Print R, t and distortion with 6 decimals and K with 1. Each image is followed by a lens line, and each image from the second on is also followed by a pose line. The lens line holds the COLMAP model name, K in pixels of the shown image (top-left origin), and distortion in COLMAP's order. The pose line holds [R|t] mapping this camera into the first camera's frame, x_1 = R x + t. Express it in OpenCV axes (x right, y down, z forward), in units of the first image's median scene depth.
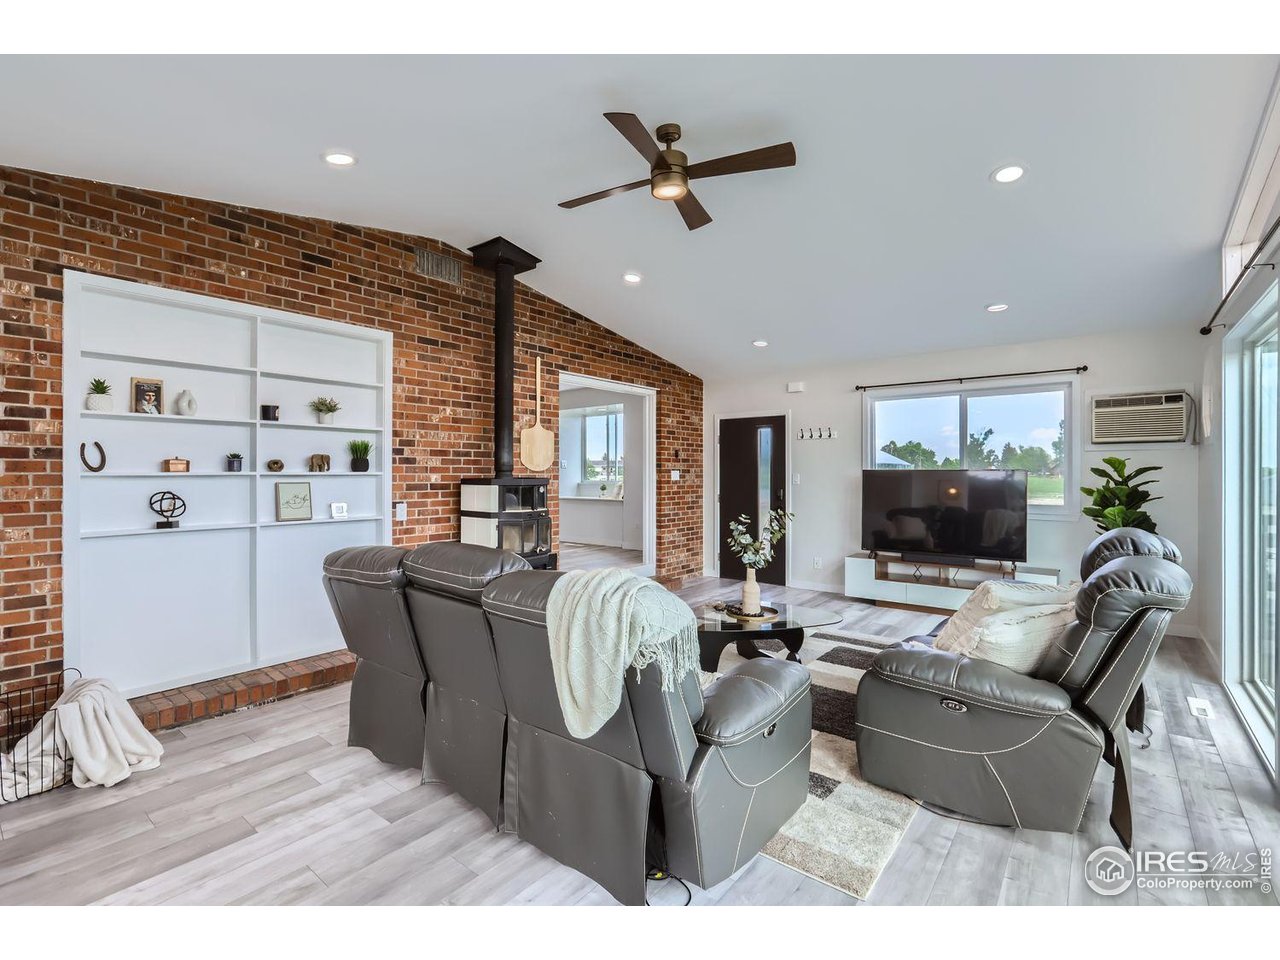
lens RADIAL K [[588.0, 0, 640.0], [0, 588.0, 480.0], [0, 0, 1]] dist [-0.004763, 0.000467]
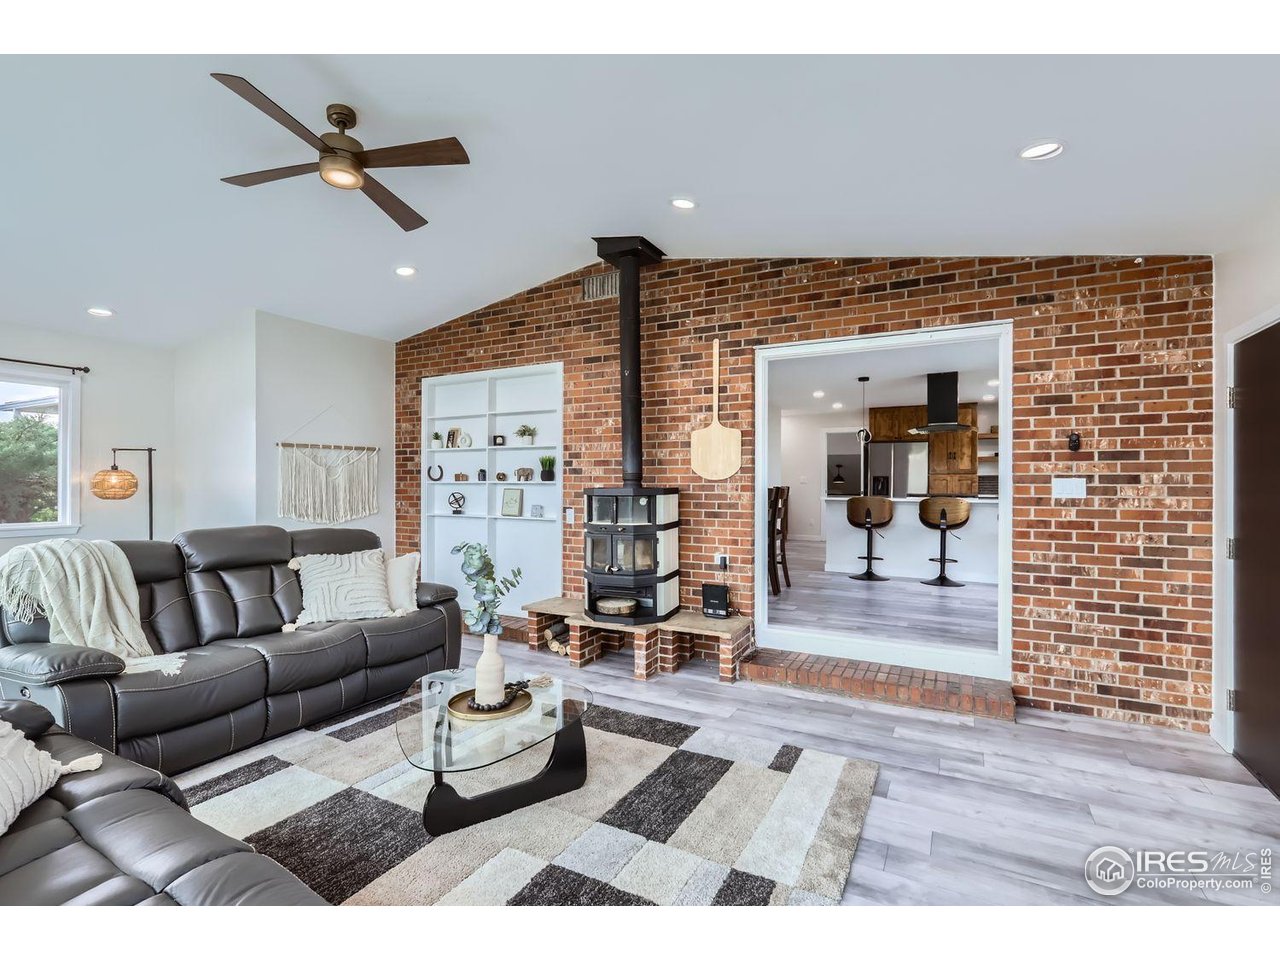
lens RADIAL K [[588.0, 0, 640.0], [0, 588.0, 480.0], [0, 0, 1]] dist [-0.004763, 0.000467]
pose [[0.186403, 0.000298, -0.982473, 0.707736], [-0.011137, 0.999936, -0.001810, -0.014713], [0.982410, 0.011279, 0.186395, 0.876945]]
